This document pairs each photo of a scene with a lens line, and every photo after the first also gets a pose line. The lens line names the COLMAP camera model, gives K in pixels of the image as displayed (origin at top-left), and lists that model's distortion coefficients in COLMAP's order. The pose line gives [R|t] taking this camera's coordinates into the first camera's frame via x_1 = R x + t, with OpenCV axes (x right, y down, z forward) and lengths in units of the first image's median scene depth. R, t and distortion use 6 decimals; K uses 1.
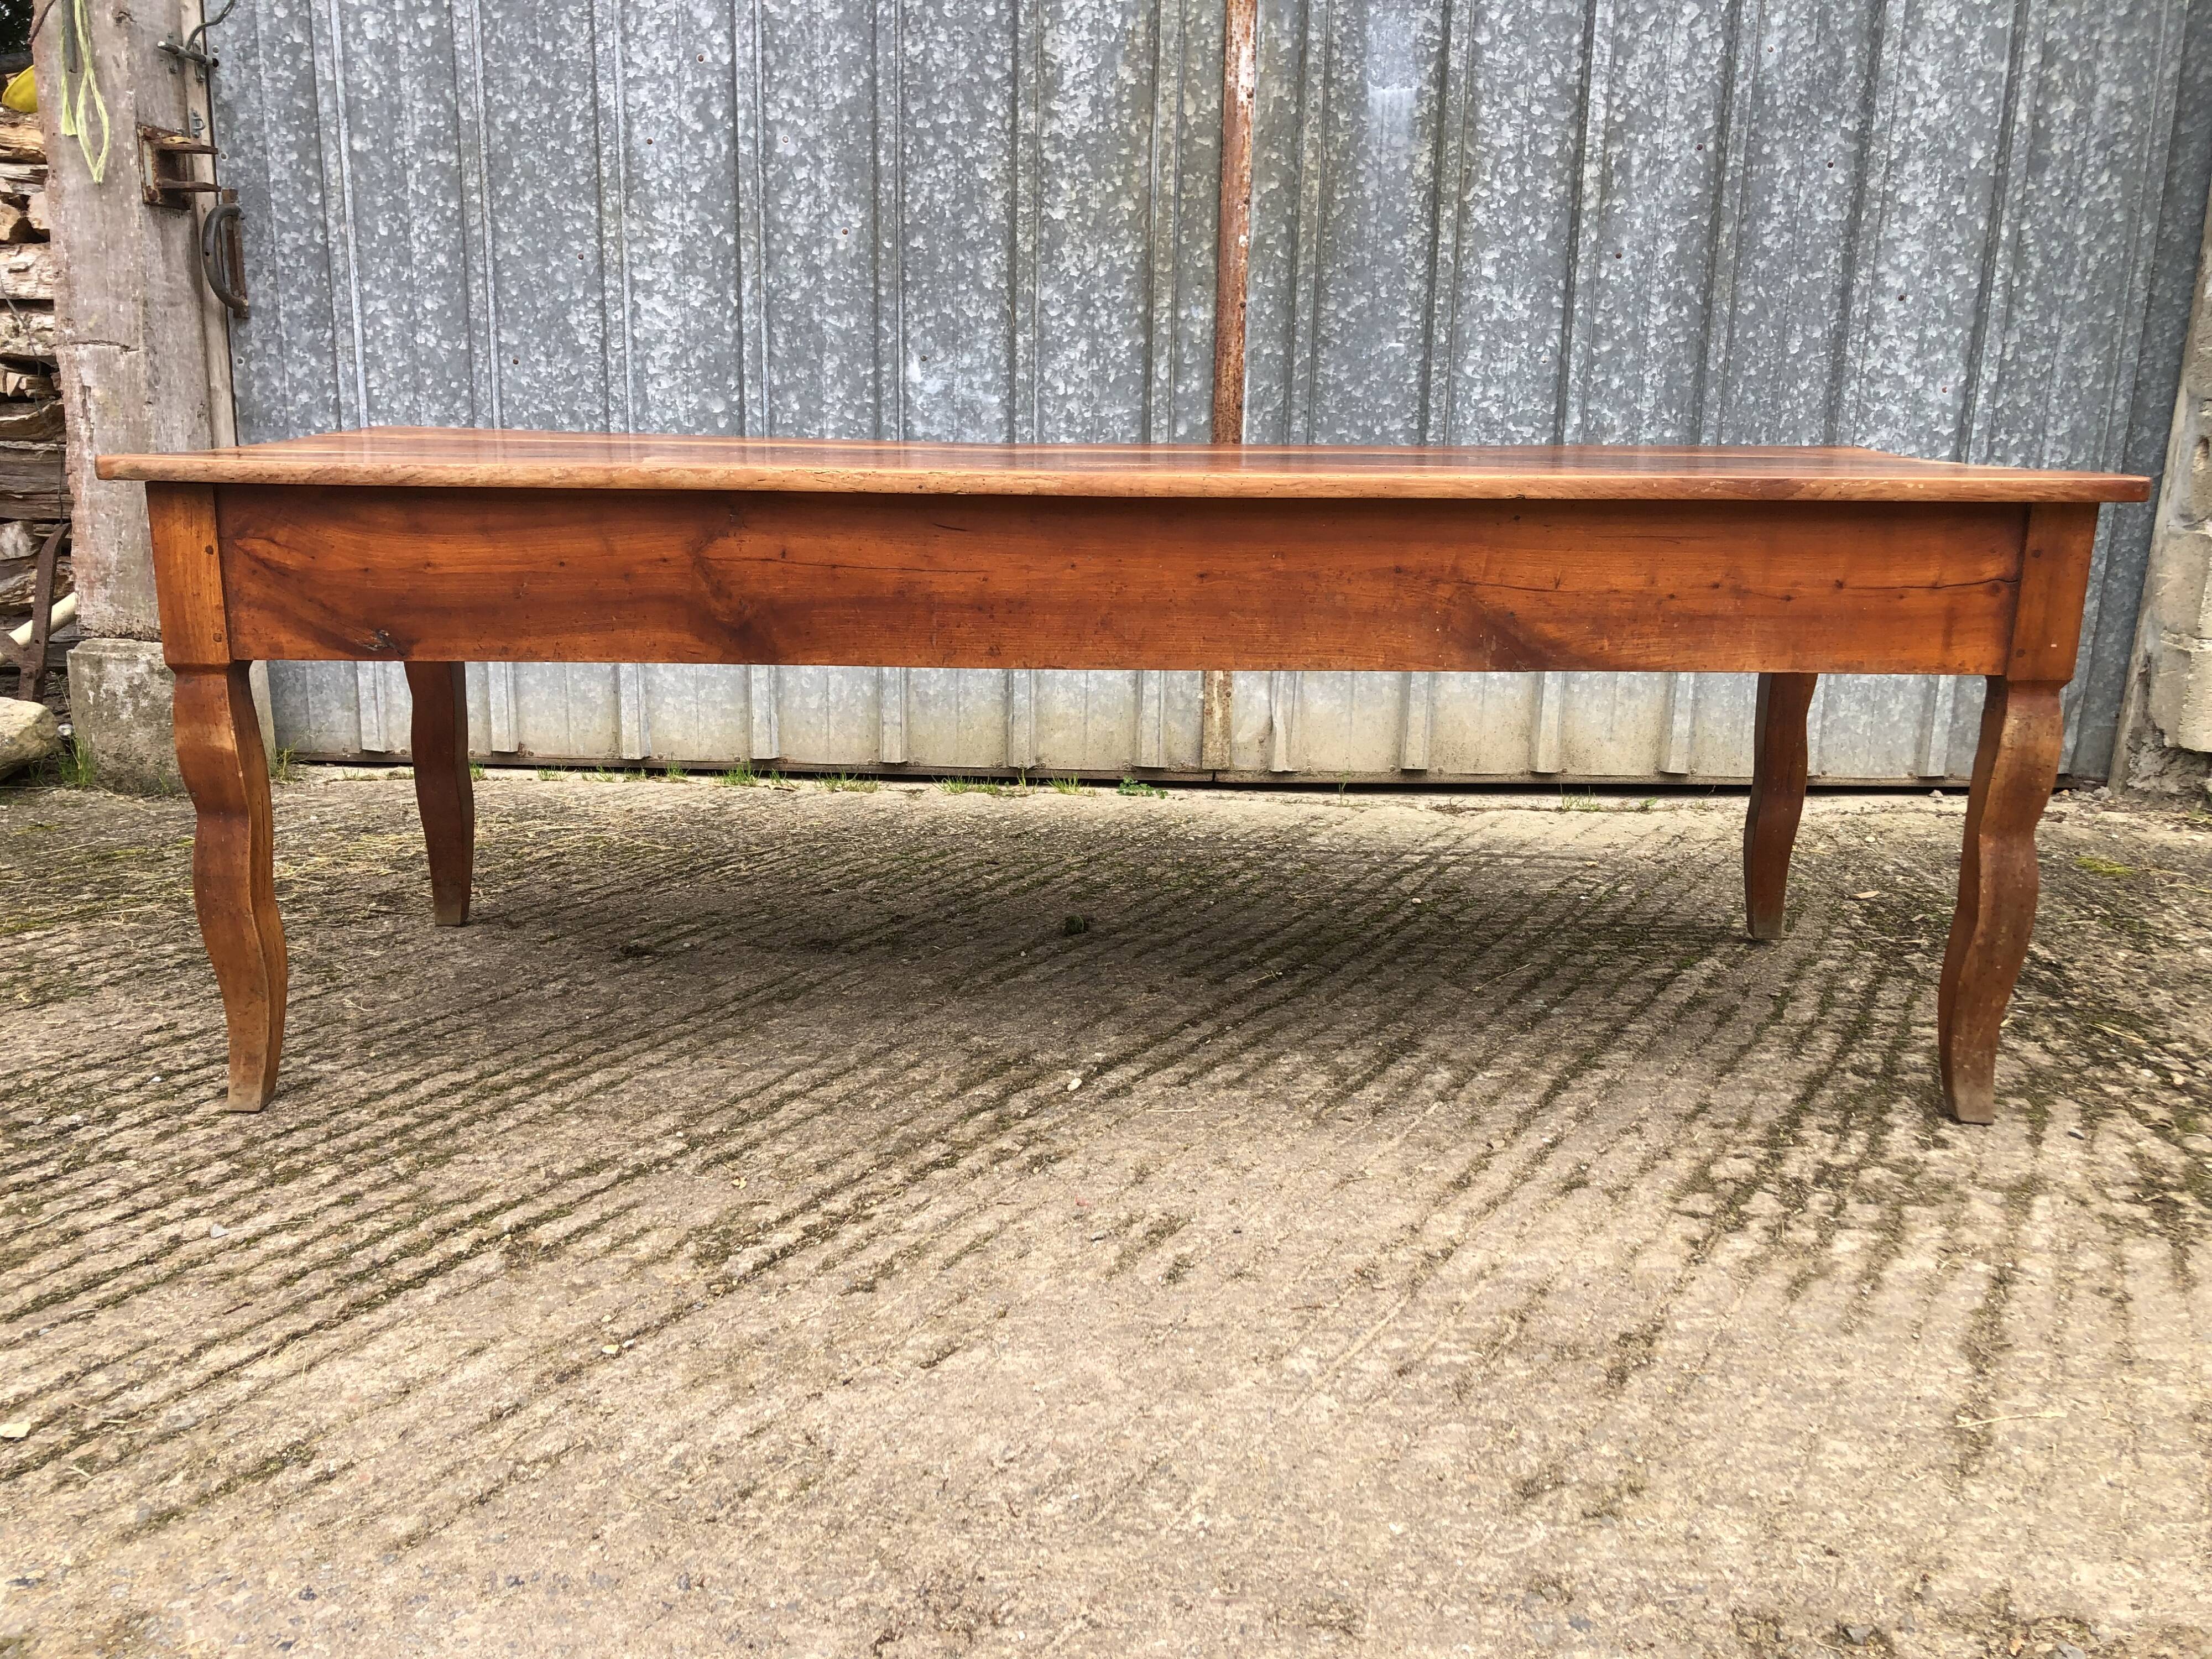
lens RADIAL K [[1804.1, 0, 1093.9], [0, 1804.1, 810.4], [0, 0, 1]] dist [-0.004501, 0.040737]
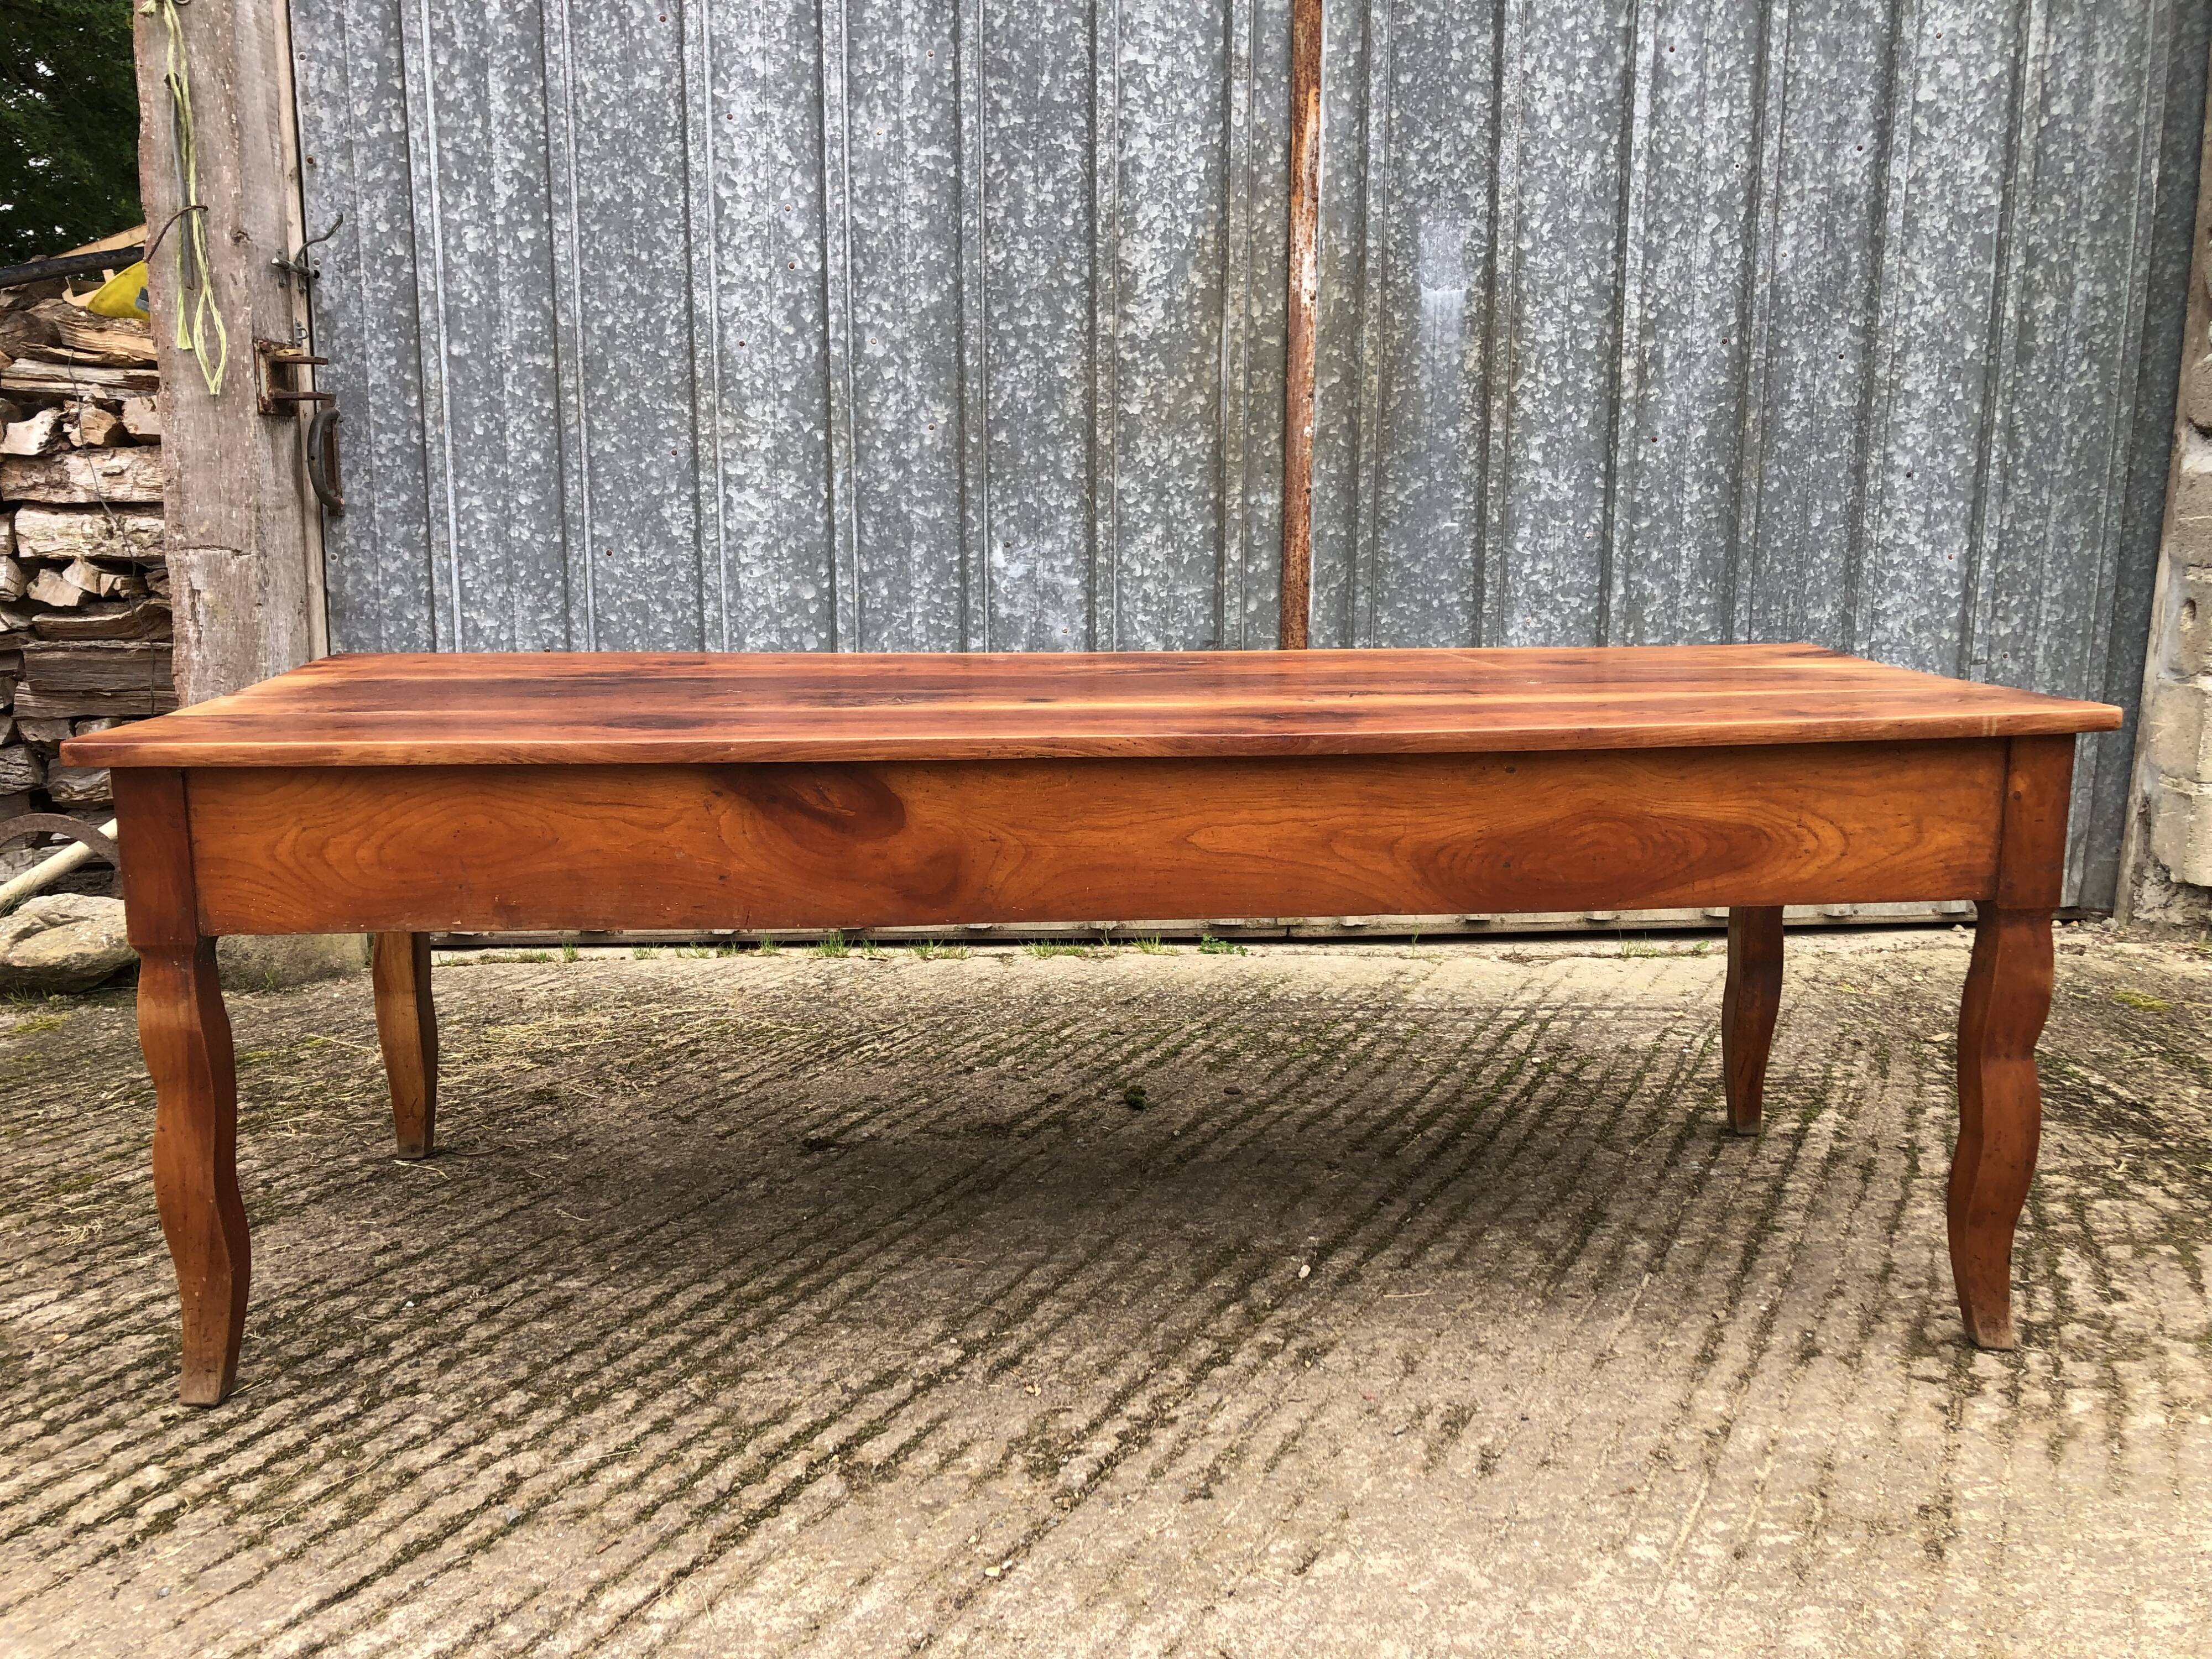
lens RADIAL K [[1800.0, 0, 1098.0], [0, 1800.0, 801.0], [0, 0, 1]] dist [0.009796, 0.013984]
pose [[0.997245, -0.026213, 0.069394, -0.120730], [0.030560, 0.997588, -0.062329, -0.036124], [-0.067593, 0.064278, 0.995640, -0.033438]]
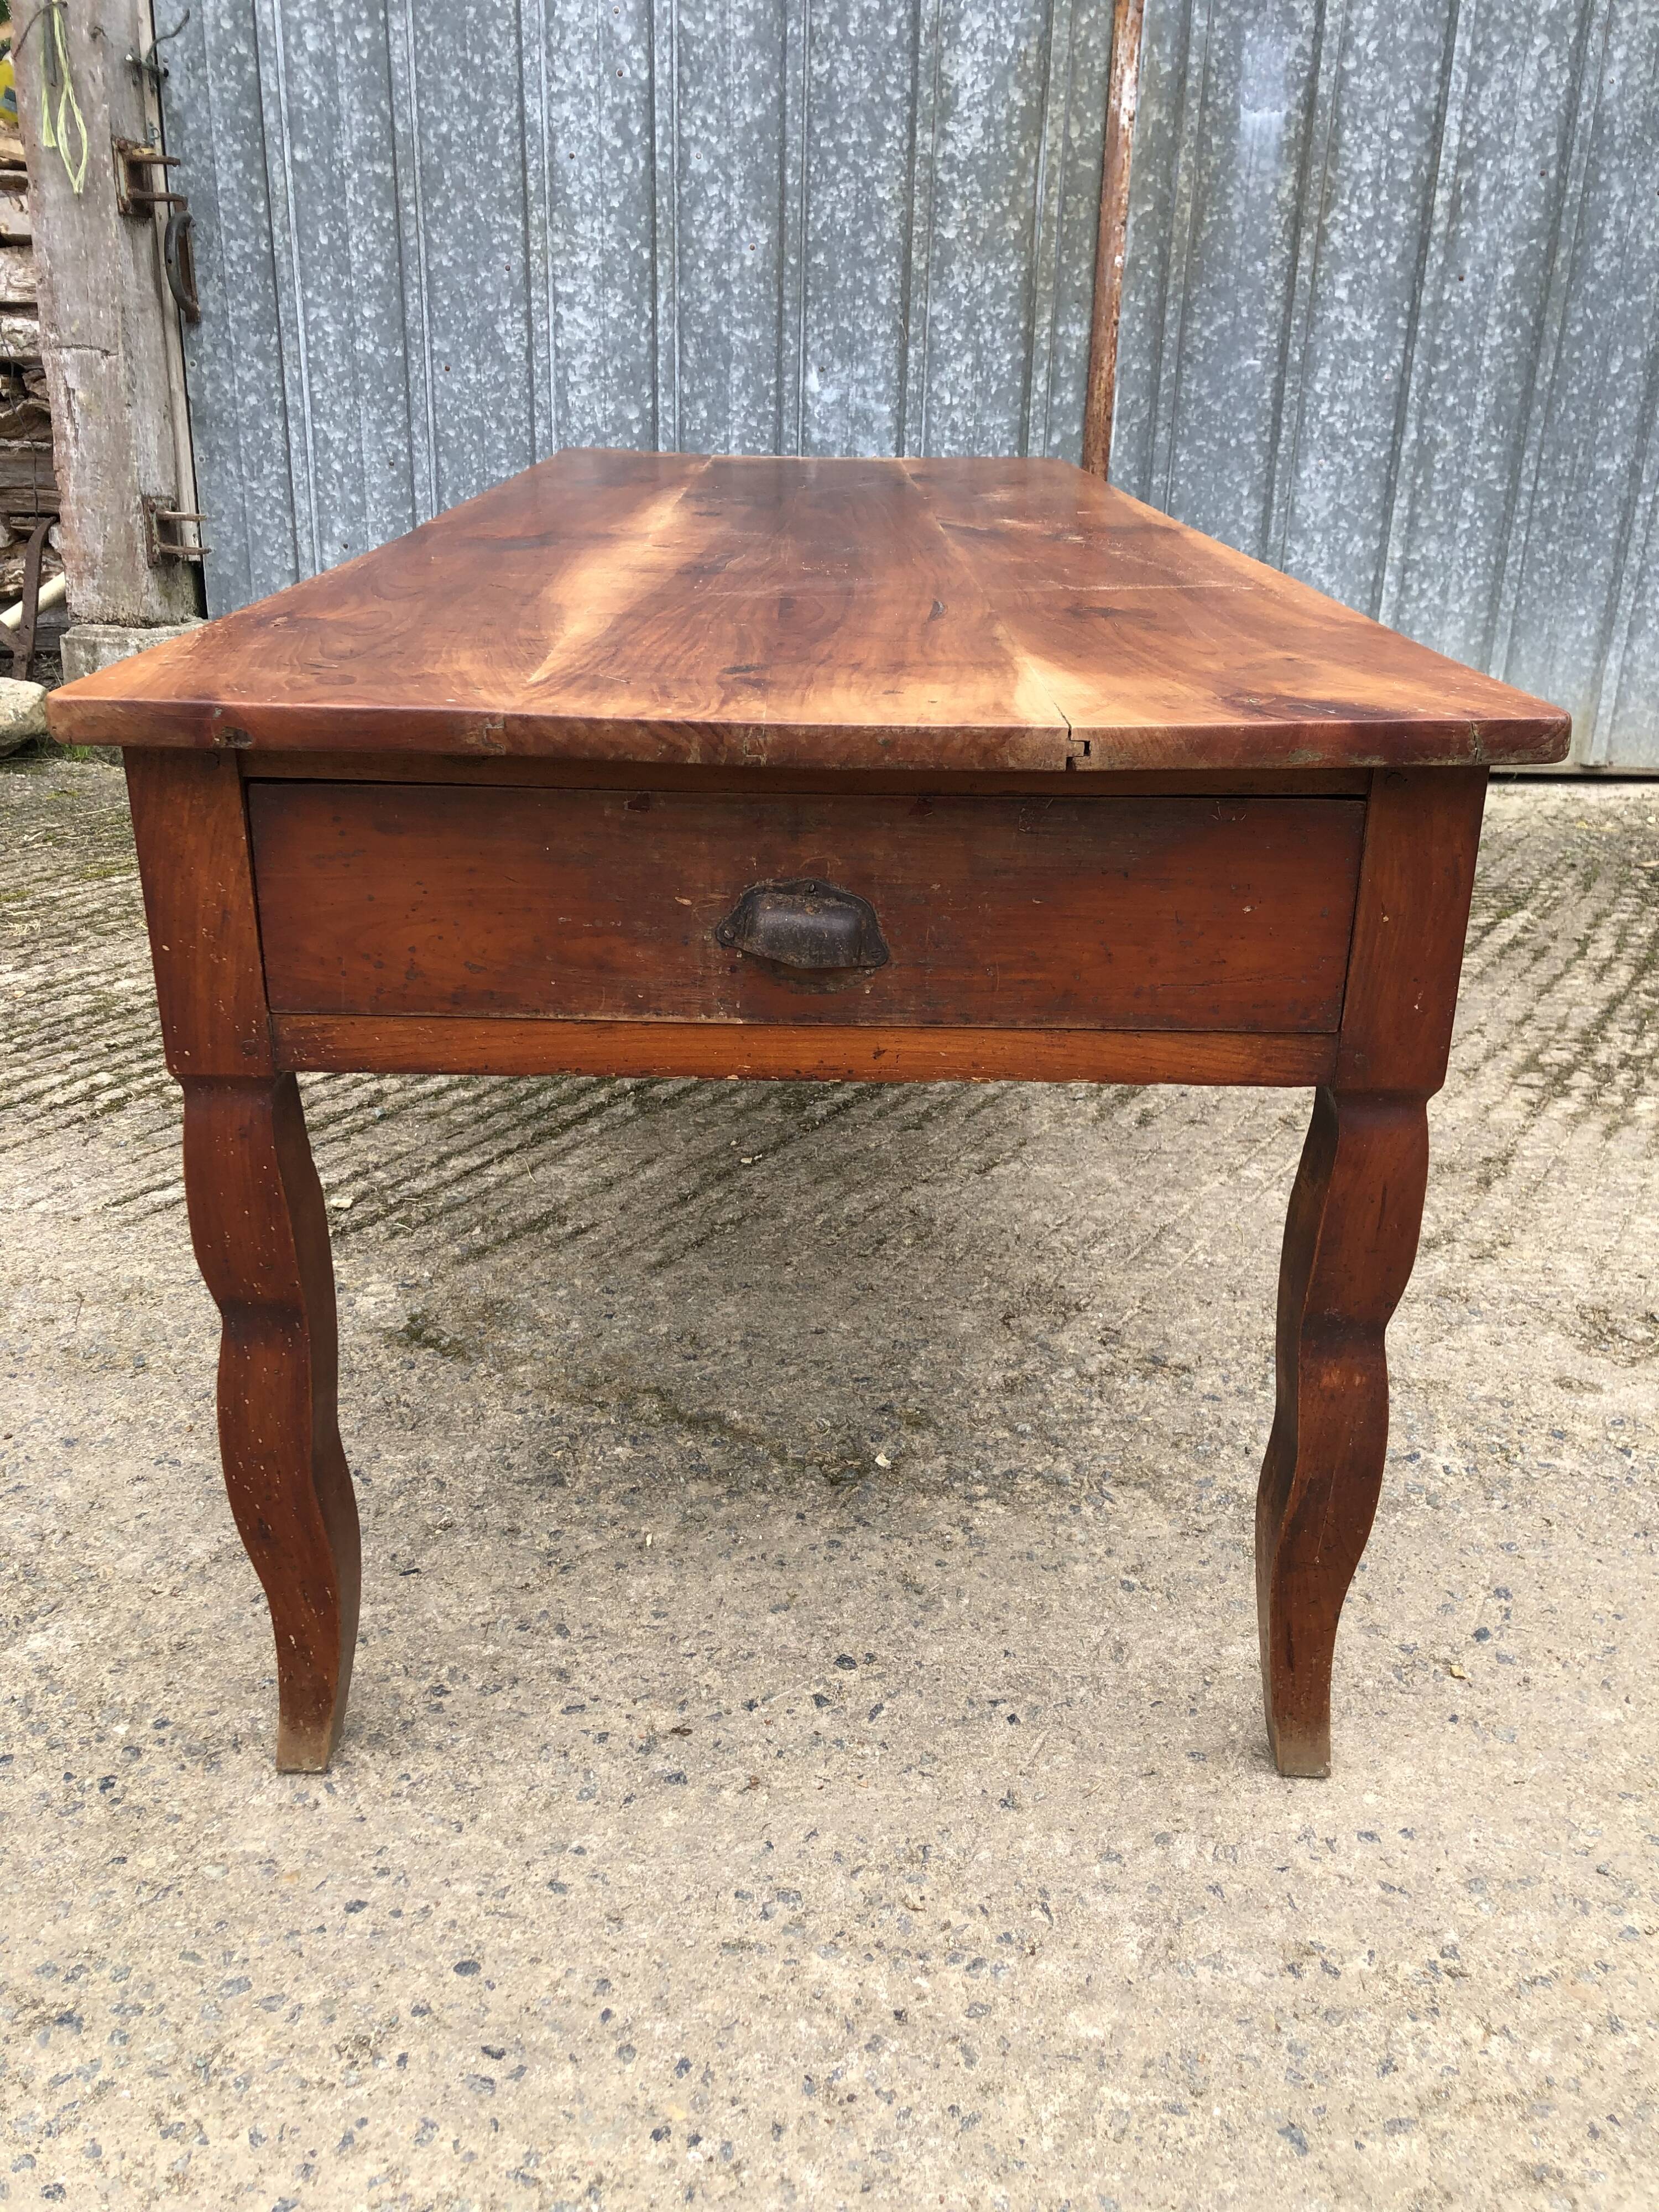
lens RADIAL K [[1822.3, 0, 844.8], [0, 1822.3, 1079.0], [0, 0, 1]] dist [-0.044381, 0.129600]
pose [[0.999871, 0.006485, 0.014698, -0.096113], [-0.008498, 0.989929, 0.141313, 0.019816], [-0.013634, -0.141419, 0.989856, -0.154575]]
